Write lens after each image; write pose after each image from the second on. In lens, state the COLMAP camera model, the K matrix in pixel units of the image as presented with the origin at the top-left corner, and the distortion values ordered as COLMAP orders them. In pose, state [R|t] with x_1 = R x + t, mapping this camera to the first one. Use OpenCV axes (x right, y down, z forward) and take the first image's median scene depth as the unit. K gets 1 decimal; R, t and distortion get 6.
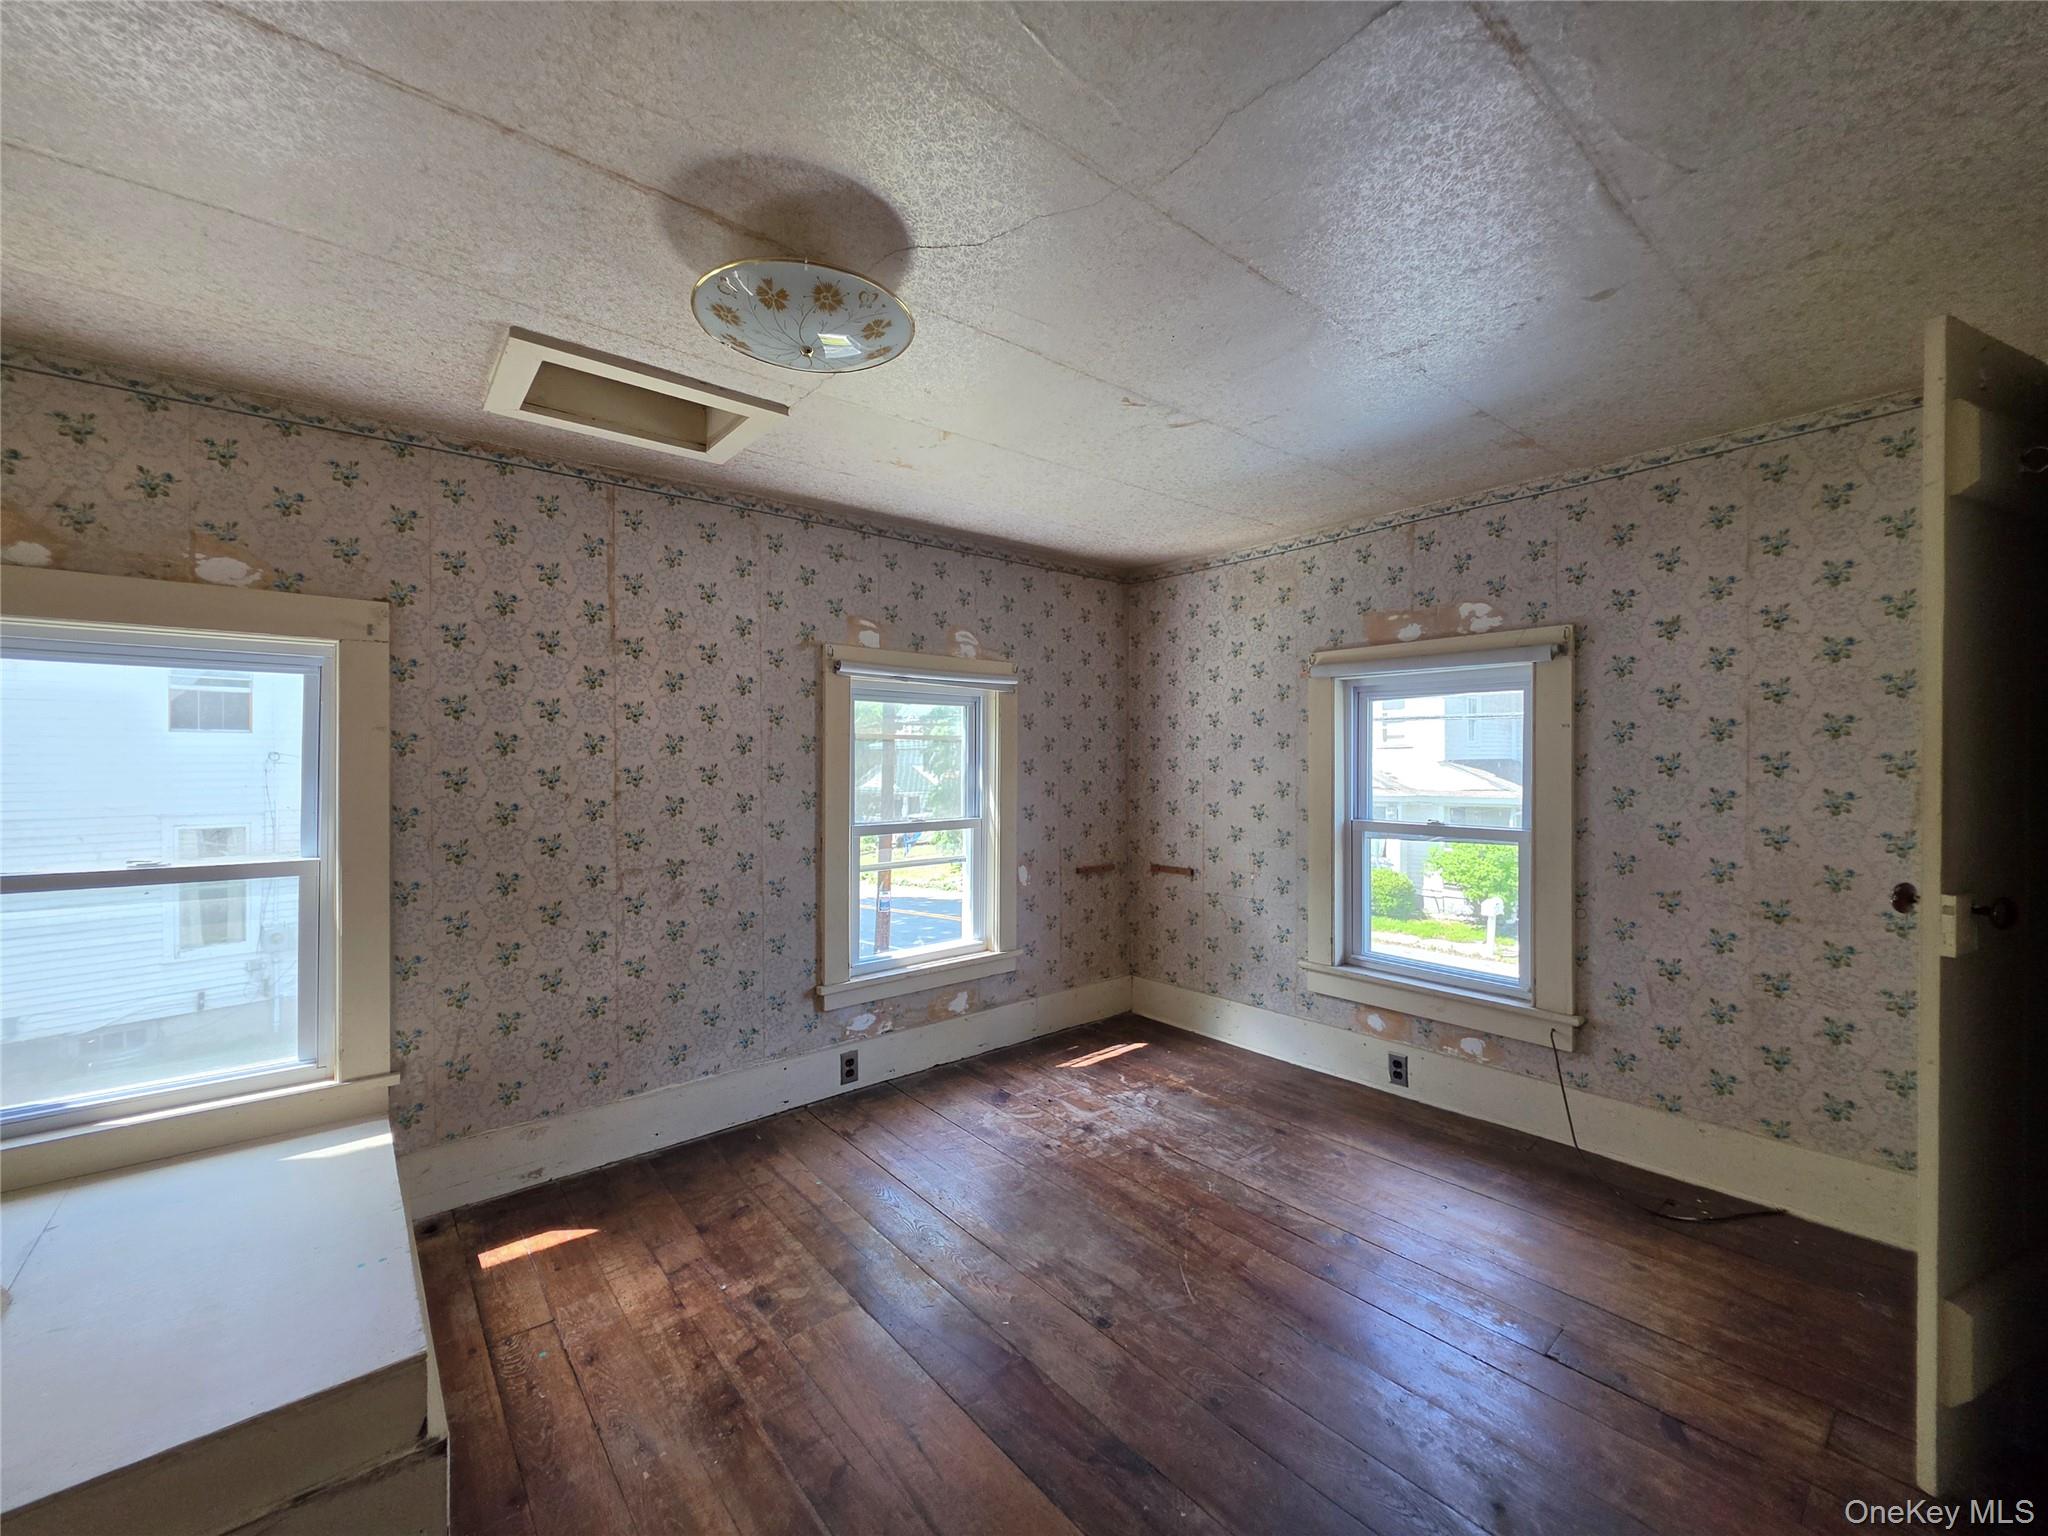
lens RADIAL K [[814.7, 0, 1020.4], [0, 814.7, 765.6], [0, 0, 1]] dist [-0.001193, -0.000386]
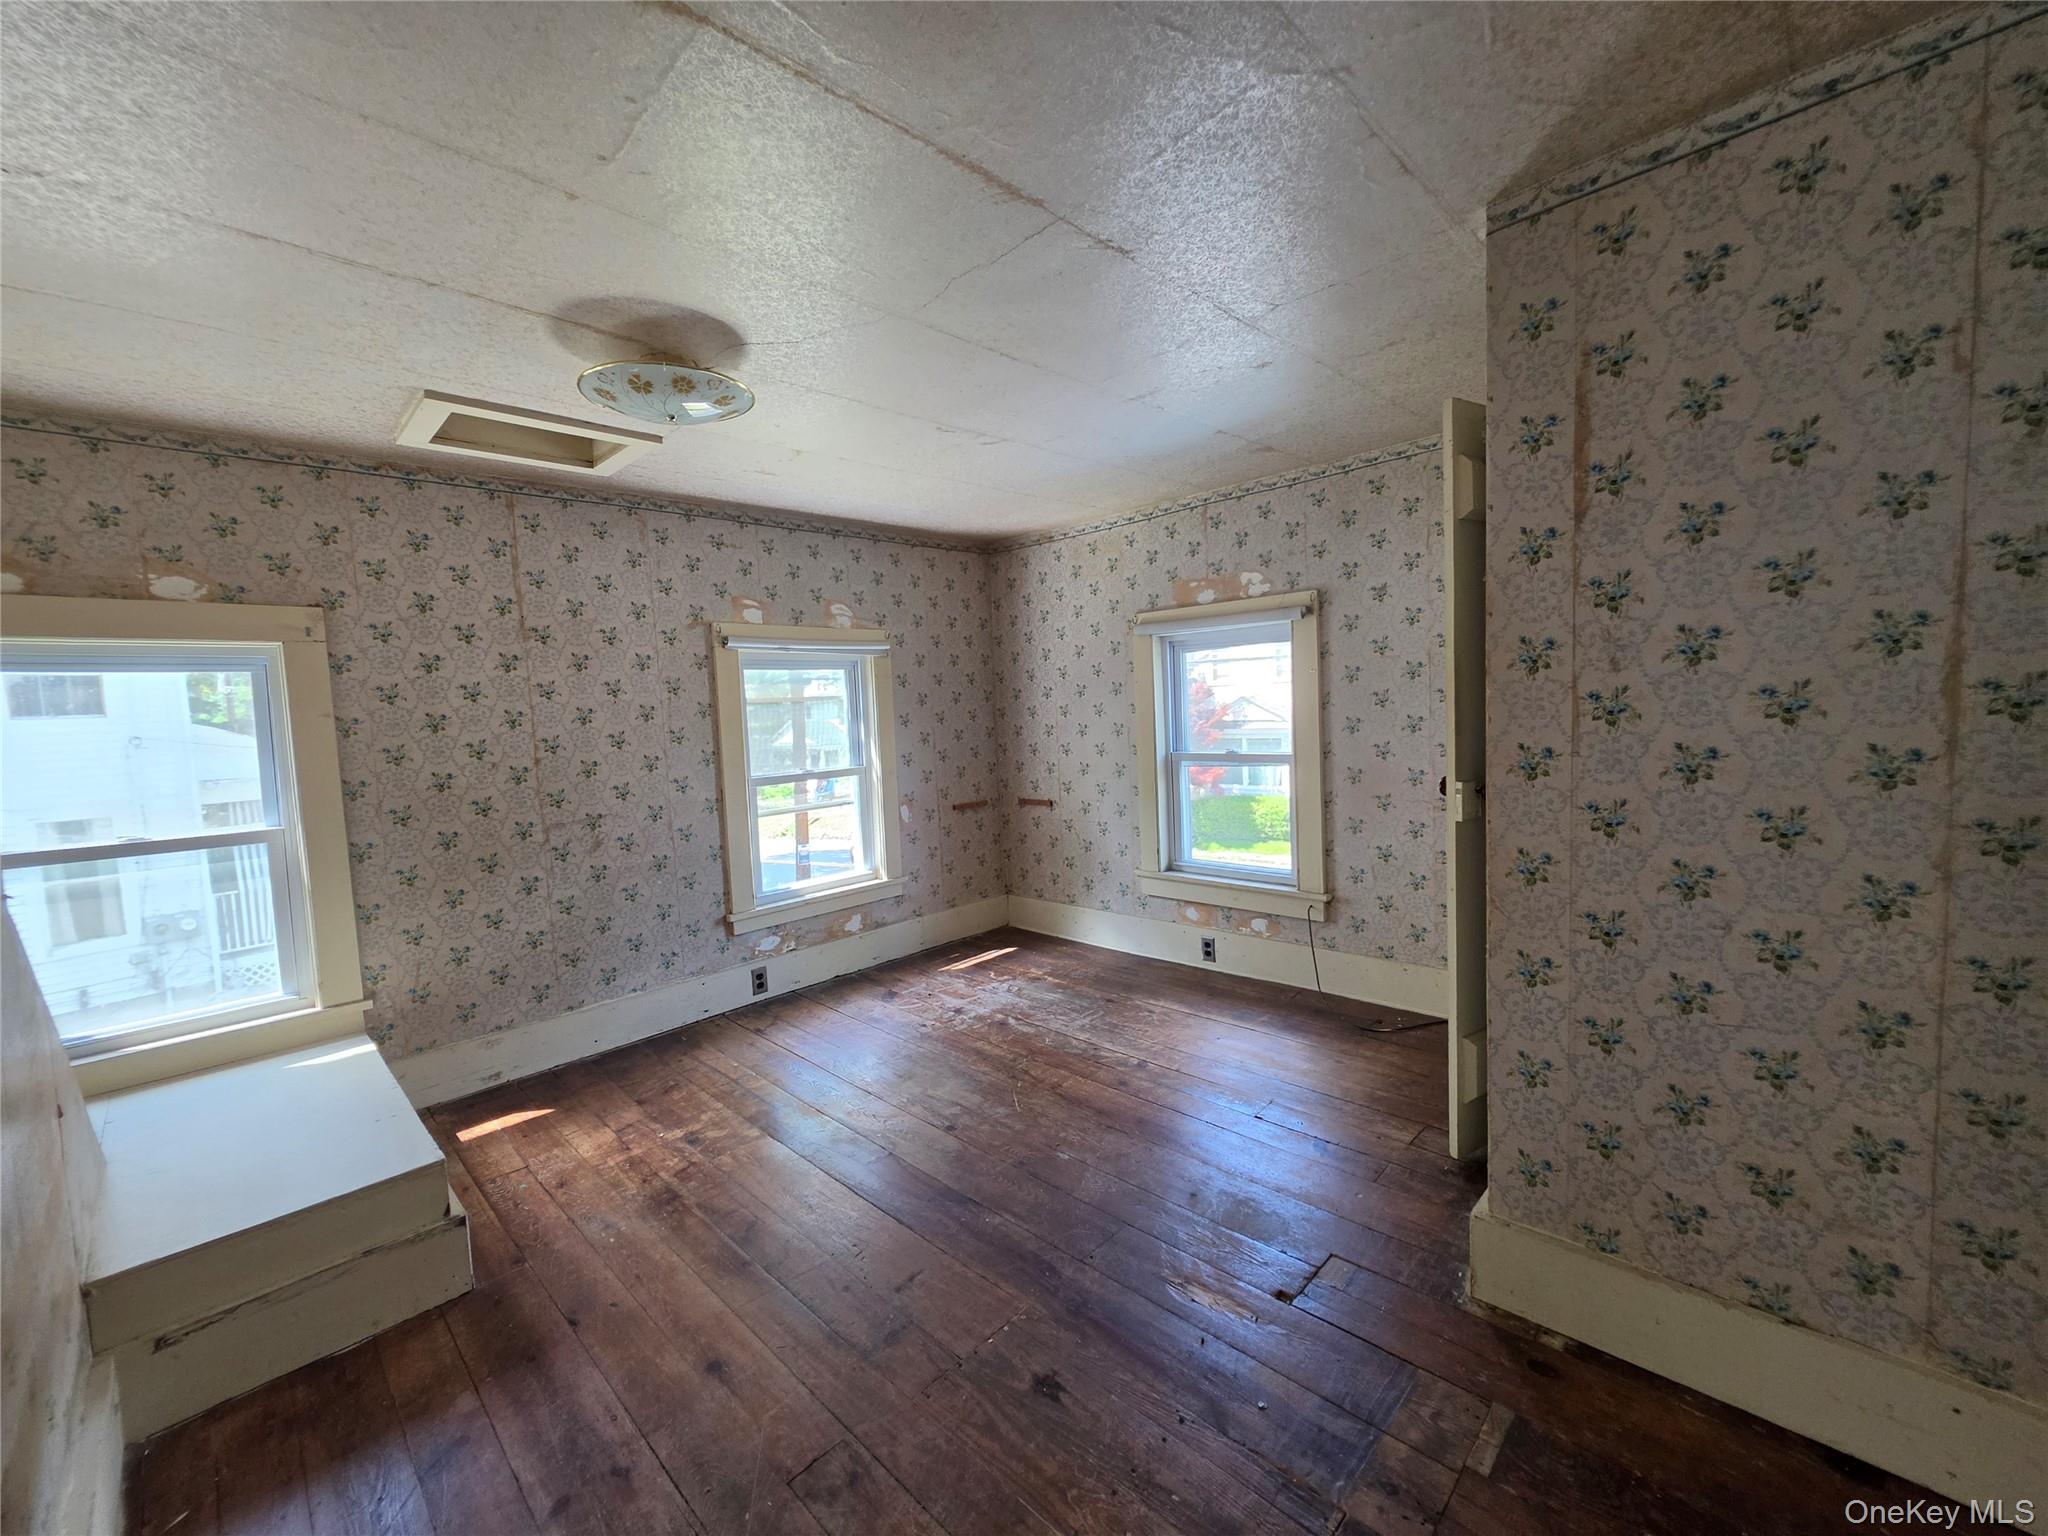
lens RADIAL K [[822.0, 0, 1024.0], [0, 822.0, 768.0], [0, 0, 1]] dist [-0.000074, 0.000075]
pose [[0.994197, -0.050870, 0.094790, 0.093057], [0.044268, 0.996530, 0.070493, -0.007759], [-0.098047, -0.065888, 0.992998, -0.256652]]
